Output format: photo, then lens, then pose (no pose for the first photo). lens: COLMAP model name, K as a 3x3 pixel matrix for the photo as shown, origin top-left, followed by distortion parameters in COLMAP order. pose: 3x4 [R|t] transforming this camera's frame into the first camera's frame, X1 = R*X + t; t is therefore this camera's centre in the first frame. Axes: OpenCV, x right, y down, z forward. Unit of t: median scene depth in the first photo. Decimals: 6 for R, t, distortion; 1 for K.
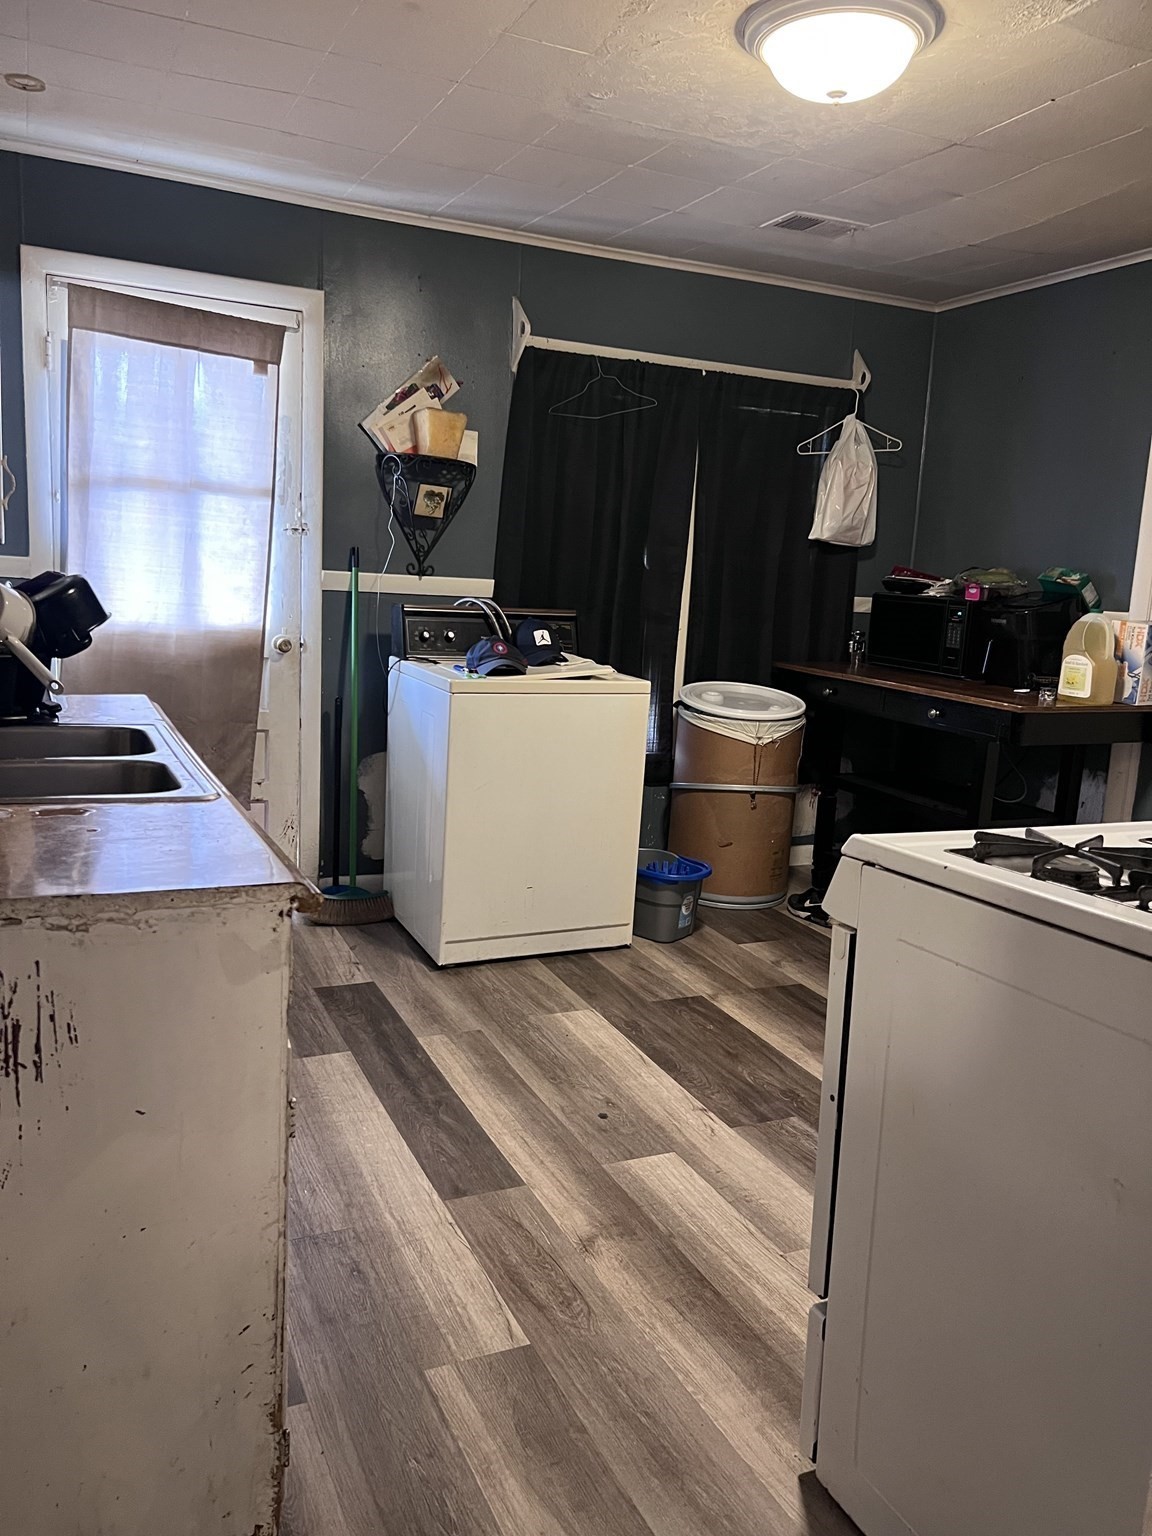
lens RADIAL K [[1154.0, 0, 578.0], [0, 1154.0, 793.9], [0, 0, 1]] dist [0.060689, -0.070338]
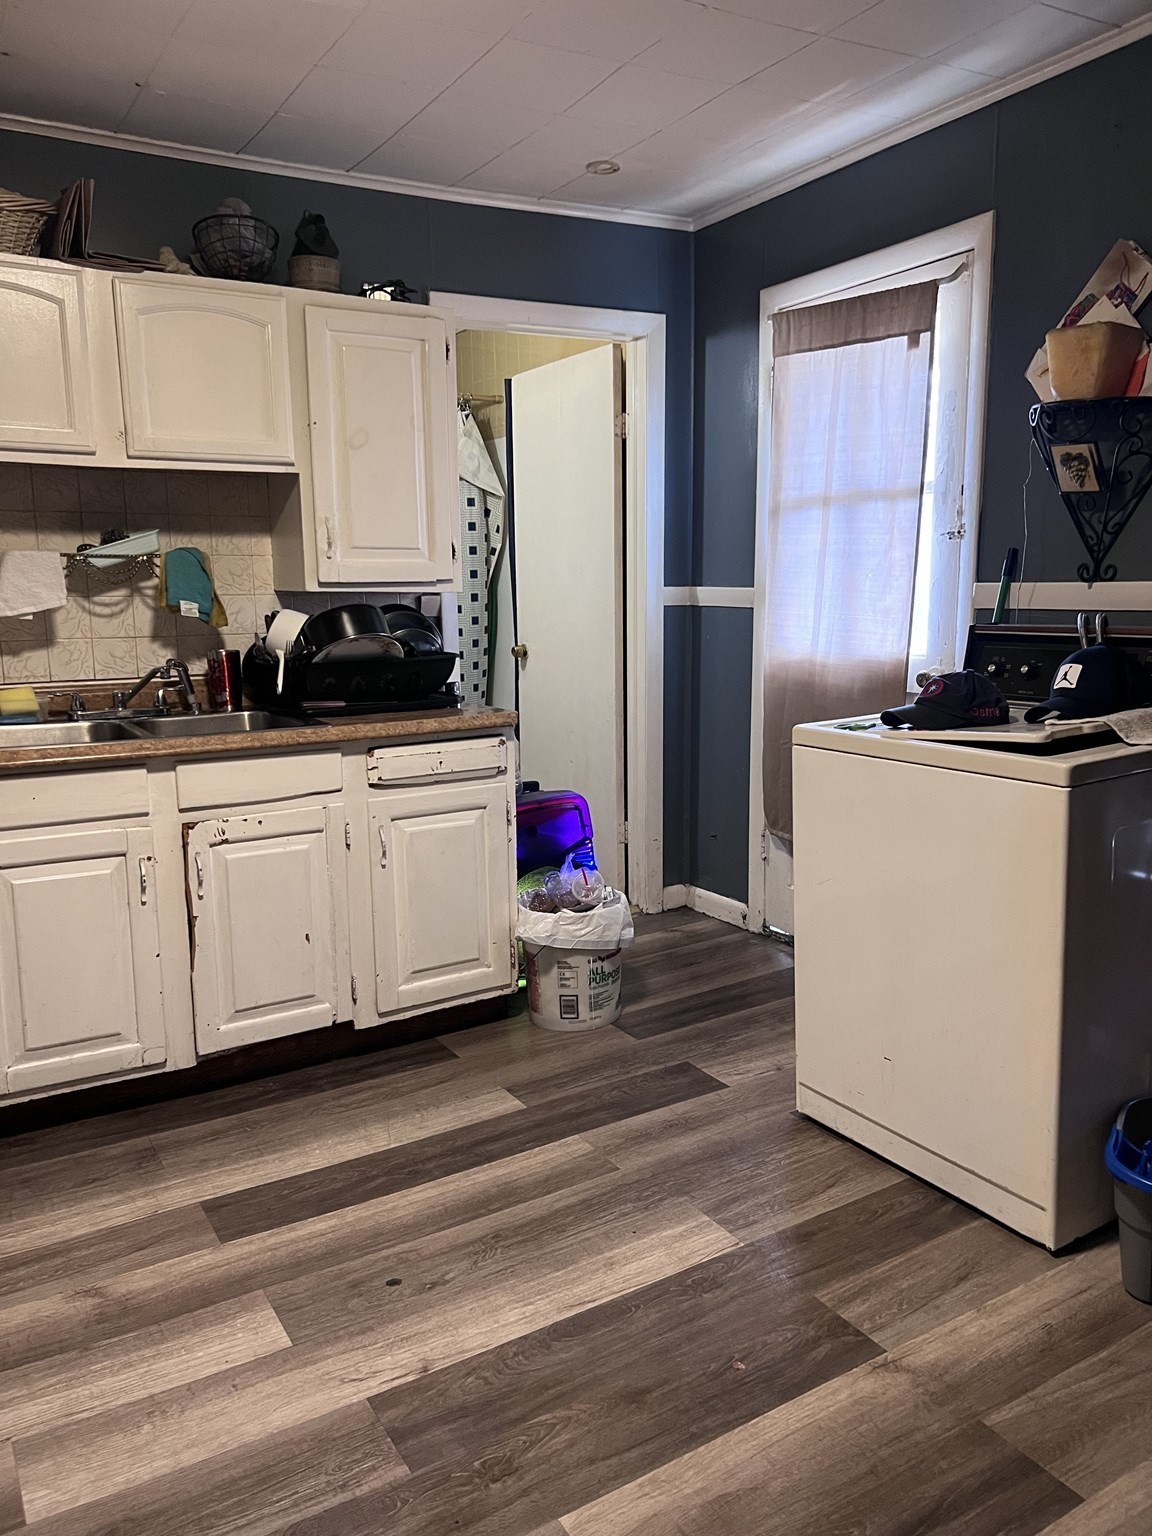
lens RADIAL K [[1154.0, 0, 578.0], [0, 1154.0, 793.9], [0, 0, 1]] dist [0.060689, -0.070338]
pose [[0.110996, 0.130336, -0.985237, 0.600567], [-0.161609, 0.980535, 0.111507, -0.116440], [0.980593, 0.146847, 0.129899, 0.773141]]
